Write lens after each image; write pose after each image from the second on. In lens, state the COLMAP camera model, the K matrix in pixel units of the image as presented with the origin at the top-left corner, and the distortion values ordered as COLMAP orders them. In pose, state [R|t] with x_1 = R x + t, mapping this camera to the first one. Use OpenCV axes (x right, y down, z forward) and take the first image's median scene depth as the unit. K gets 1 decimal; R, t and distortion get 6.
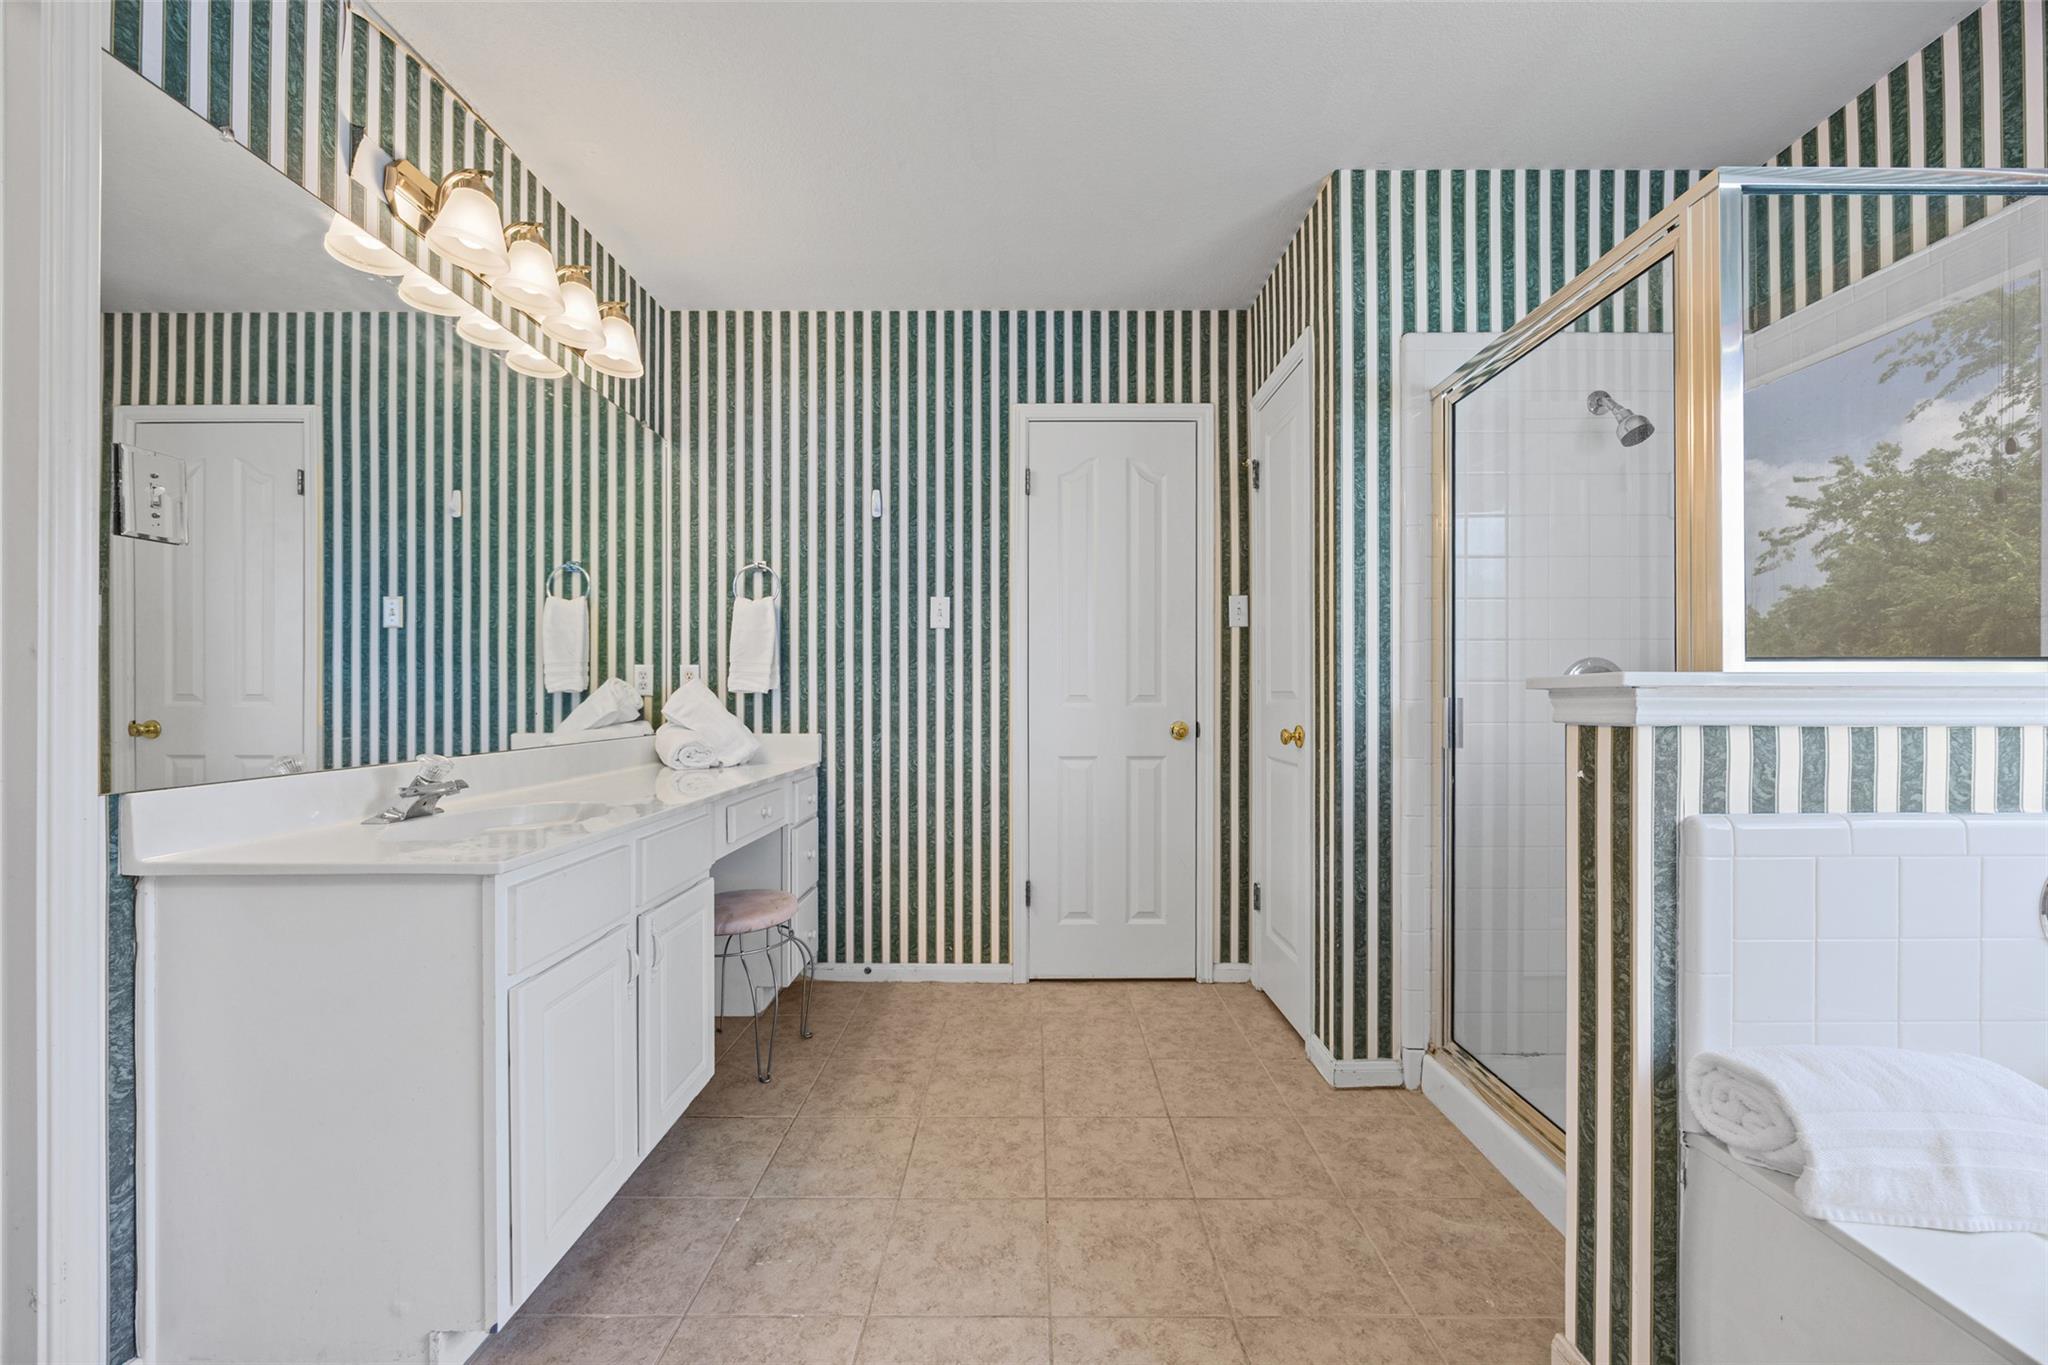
lens RADIAL K [[783.8, 0, 1027.2], [0, 783.8, 682.8], [0, 0, 1]] dist [0.000170, -0.000430]
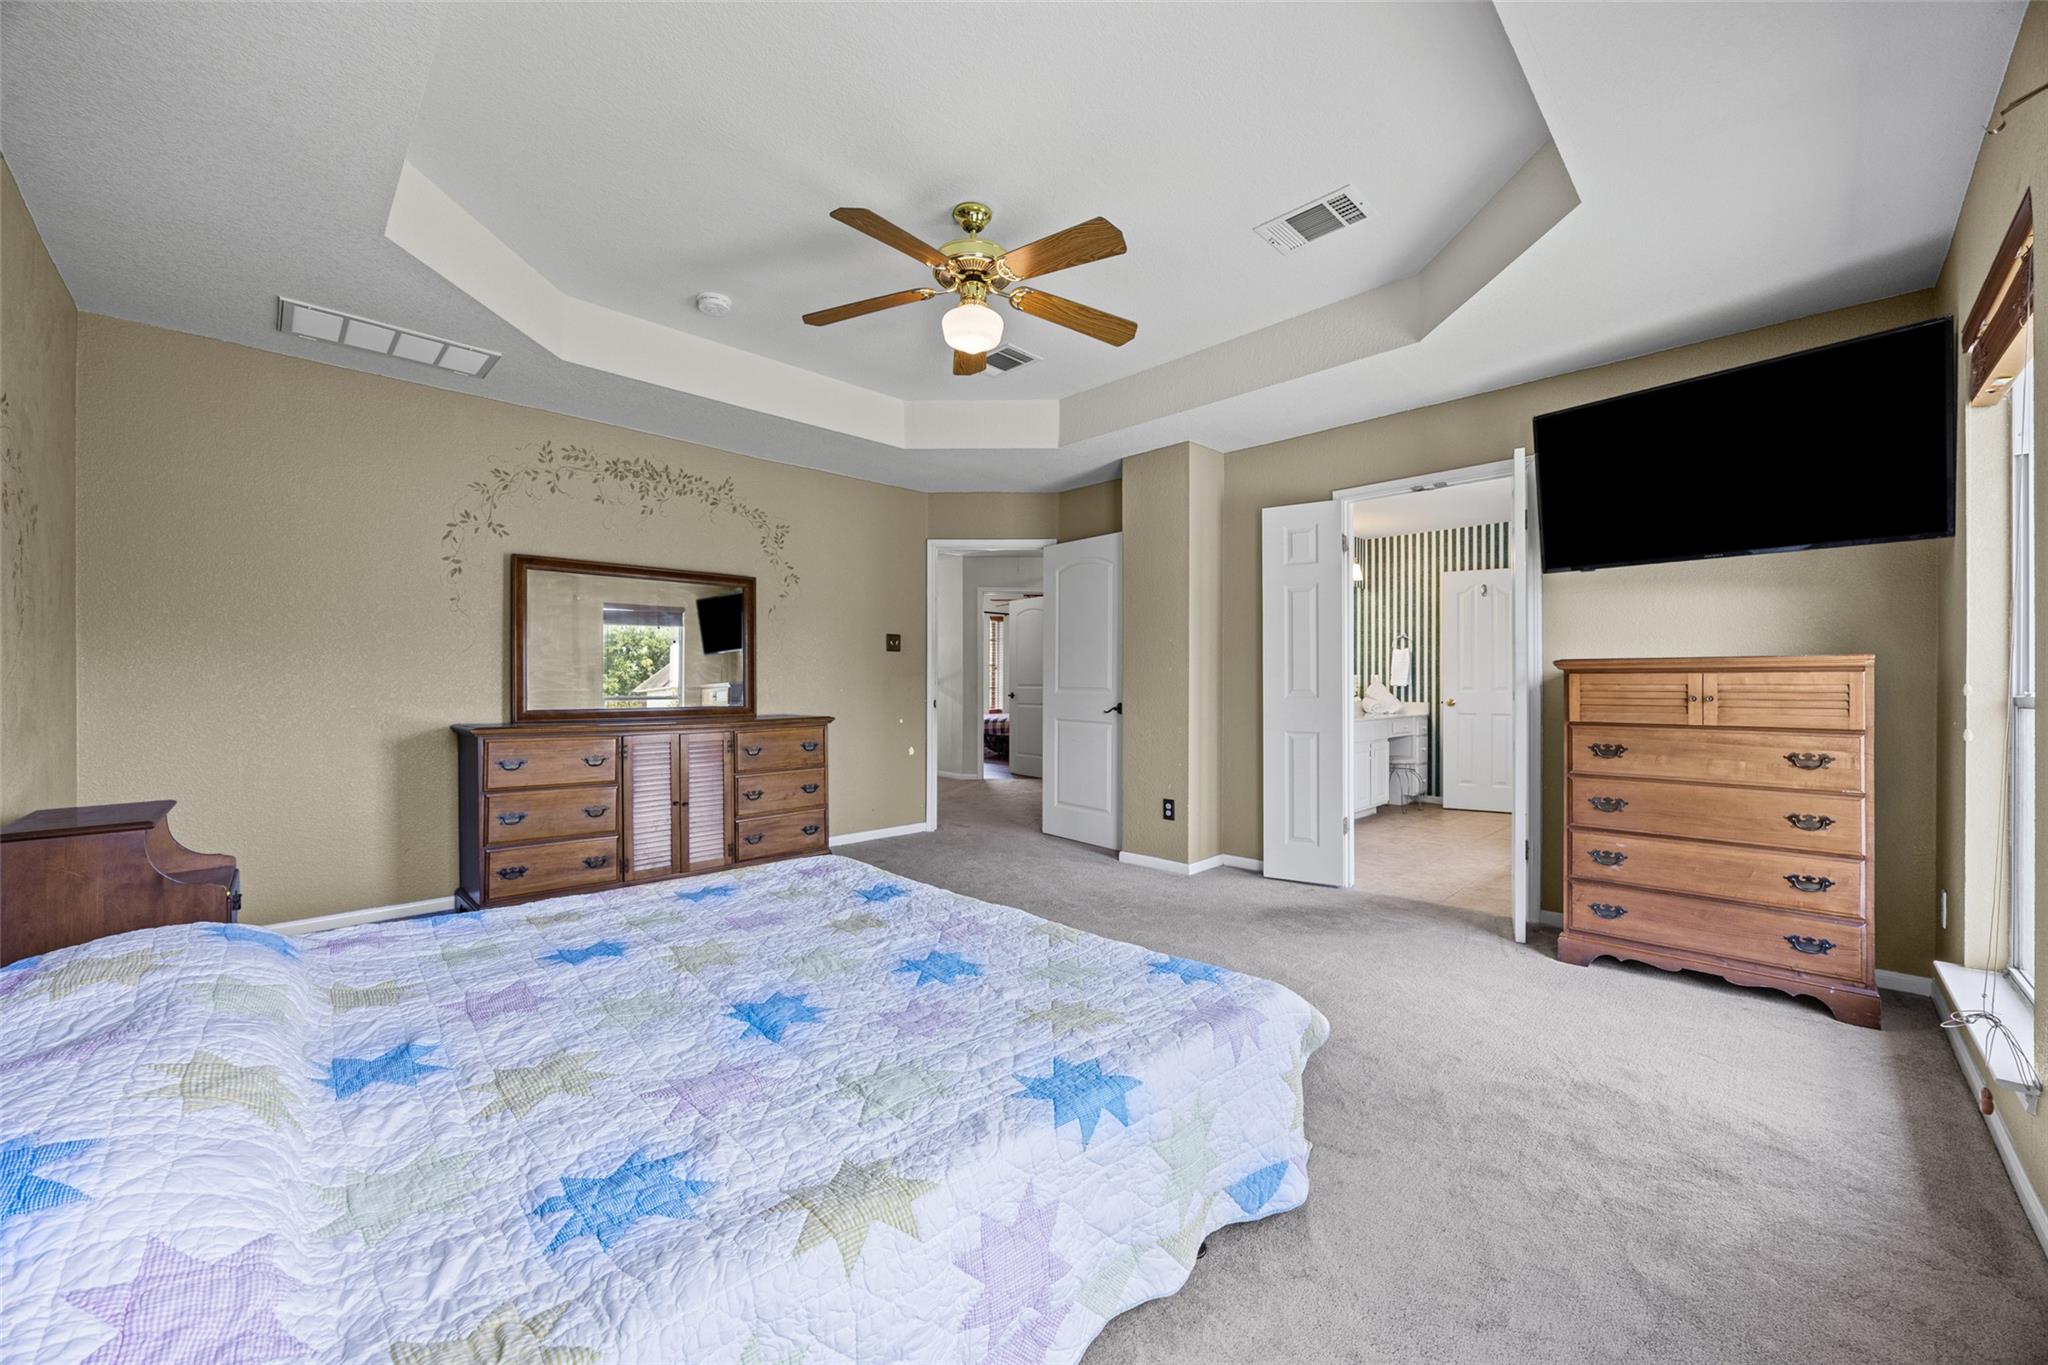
lens RADIAL K [[783.8, 0, 1022.5], [0, 783.8, 685.7], [0, 0, 1]] dist [0.000170, -0.000430]
pose [[0.714330, 0.003138, -0.699802, 0.555248], [0.001075, 0.999984, 0.005581, -0.003747], [0.699808, -0.004739, 0.714315, -1.678678]]
